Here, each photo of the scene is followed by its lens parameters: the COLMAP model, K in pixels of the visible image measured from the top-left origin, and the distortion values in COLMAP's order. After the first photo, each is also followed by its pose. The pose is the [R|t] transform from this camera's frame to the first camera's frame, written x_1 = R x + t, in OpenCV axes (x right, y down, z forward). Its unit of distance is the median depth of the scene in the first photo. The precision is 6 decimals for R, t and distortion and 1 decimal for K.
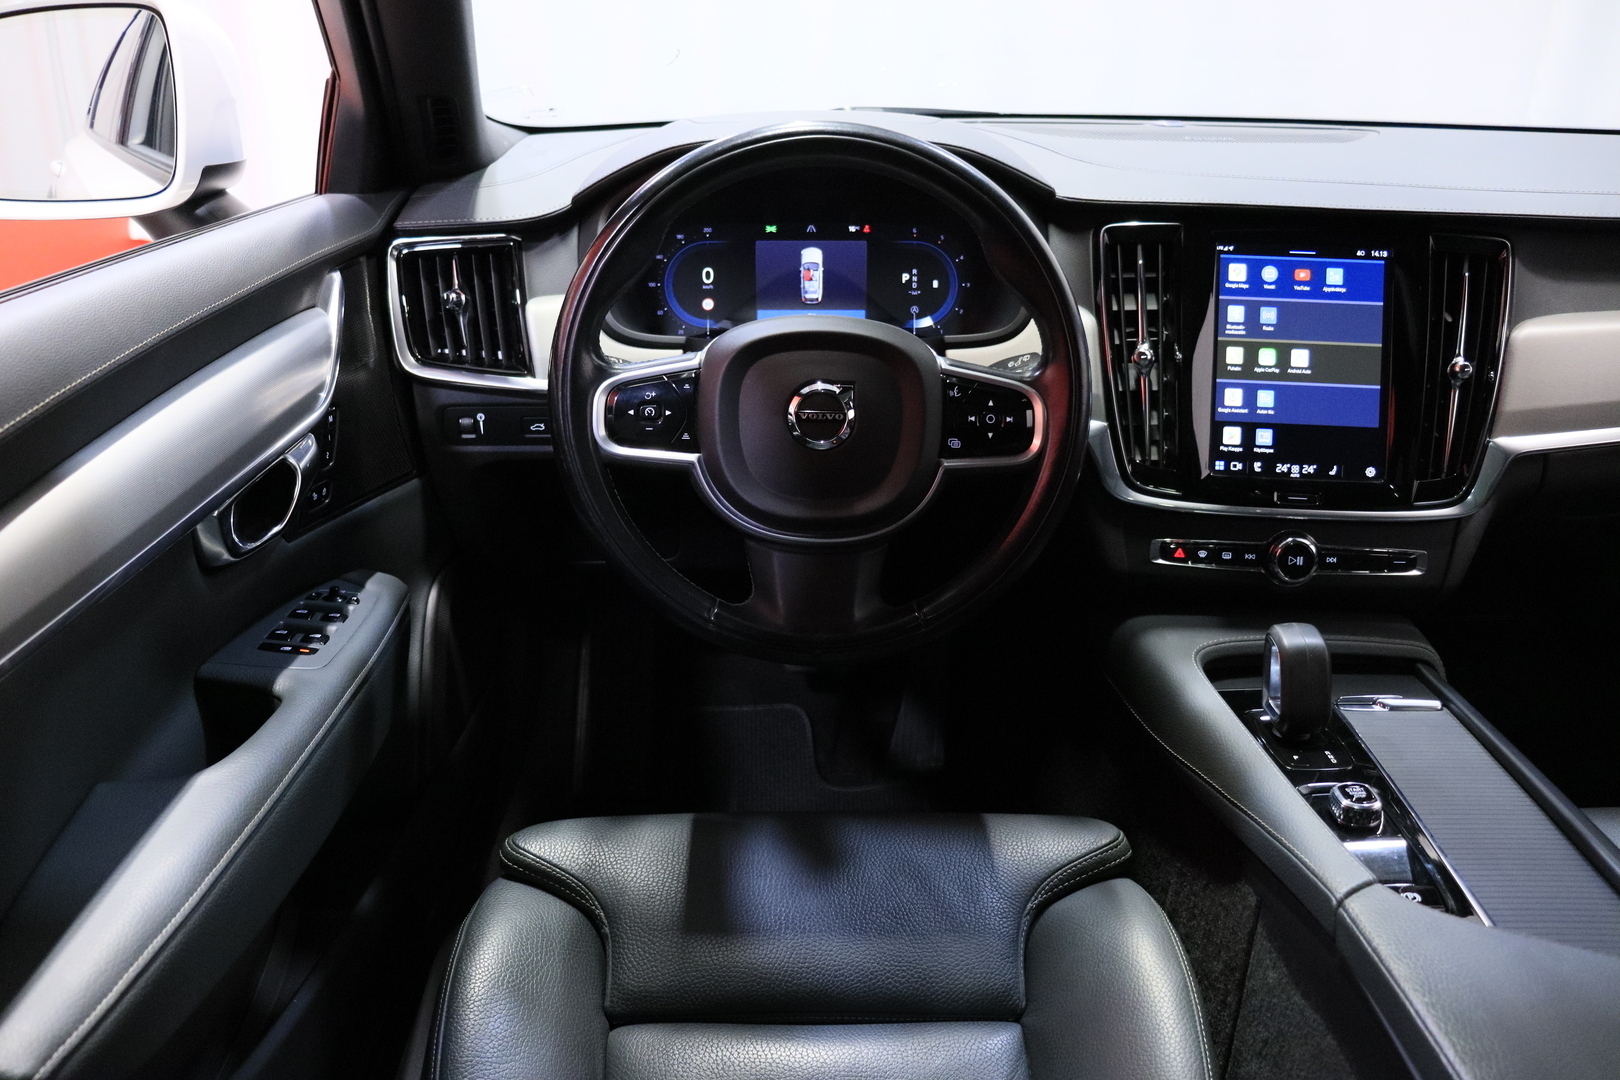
lens RADIAL K [[1355.2, 0, 797.0], [0, 1355.2, 545.1], [0, 0, 1]] dist [-0.165830, 0.127571]
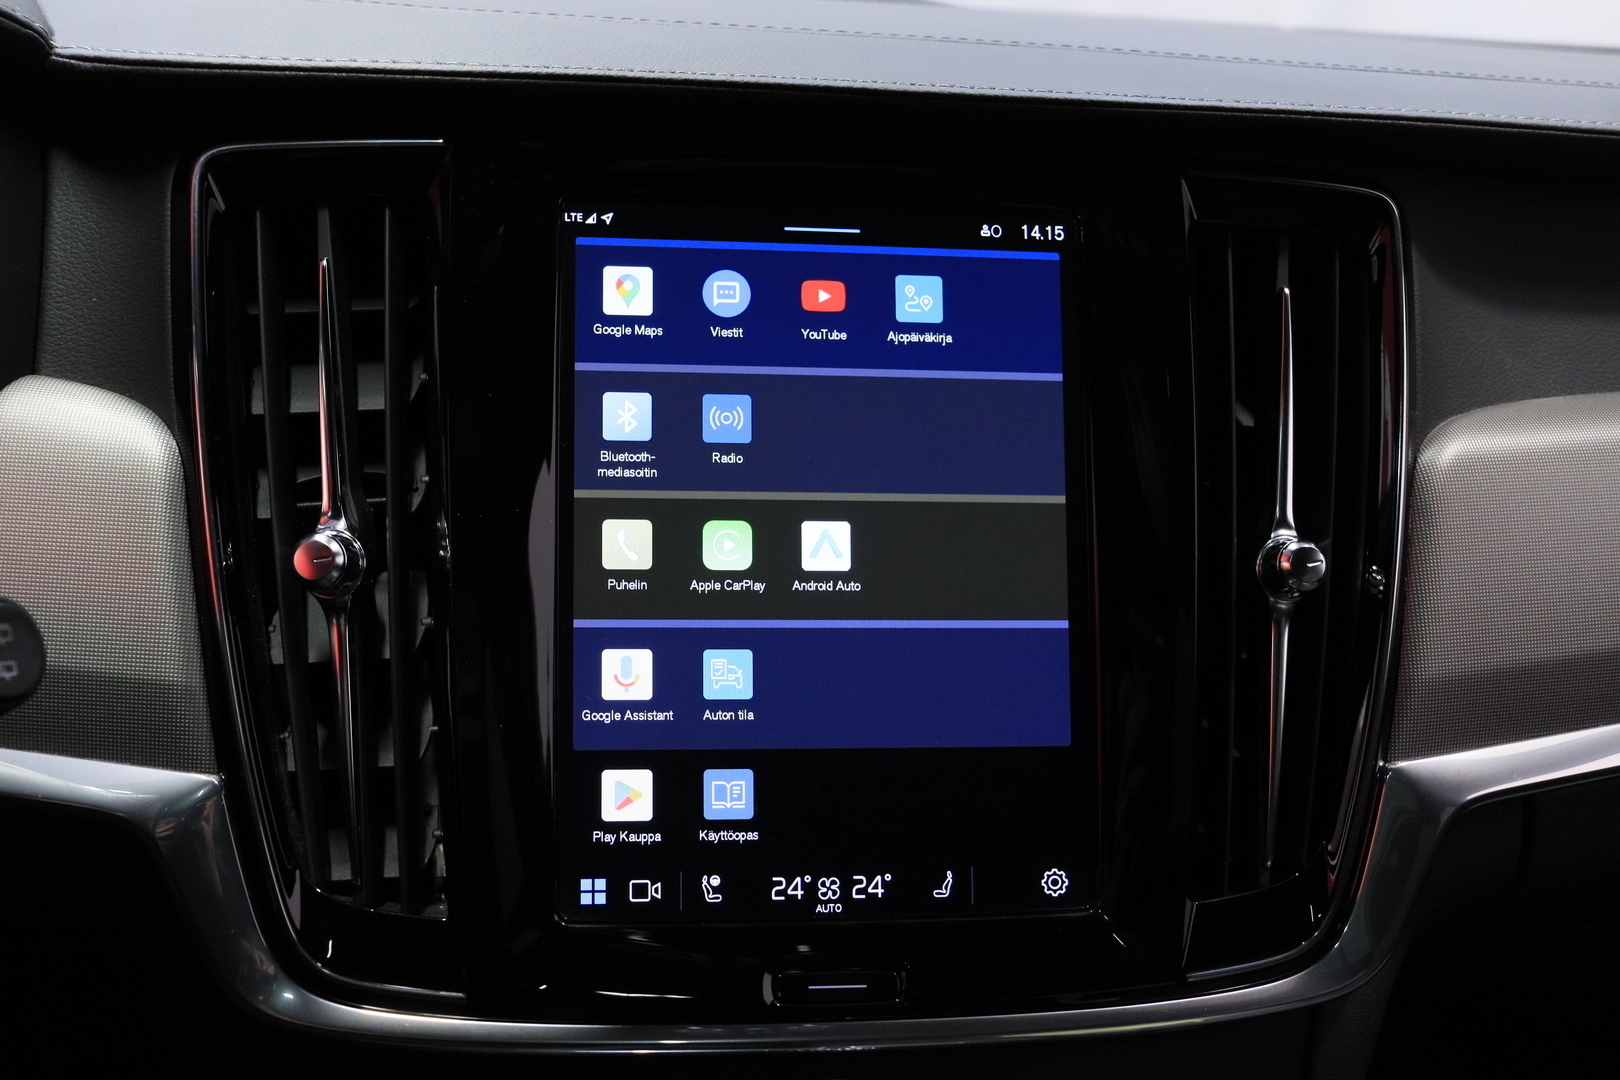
lens RADIAL K [[1928.2, 0, 800.0], [0, 1928.2, 546.3], [0, 0, 1]] dist [-0.051646, 0.000000]
pose [[0.962329, -0.021721, 0.271019, 0.242896], [0.053334, 0.992518, -0.109833, -0.088645], [-0.266606, 0.120150, 0.956287, 0.541275]]
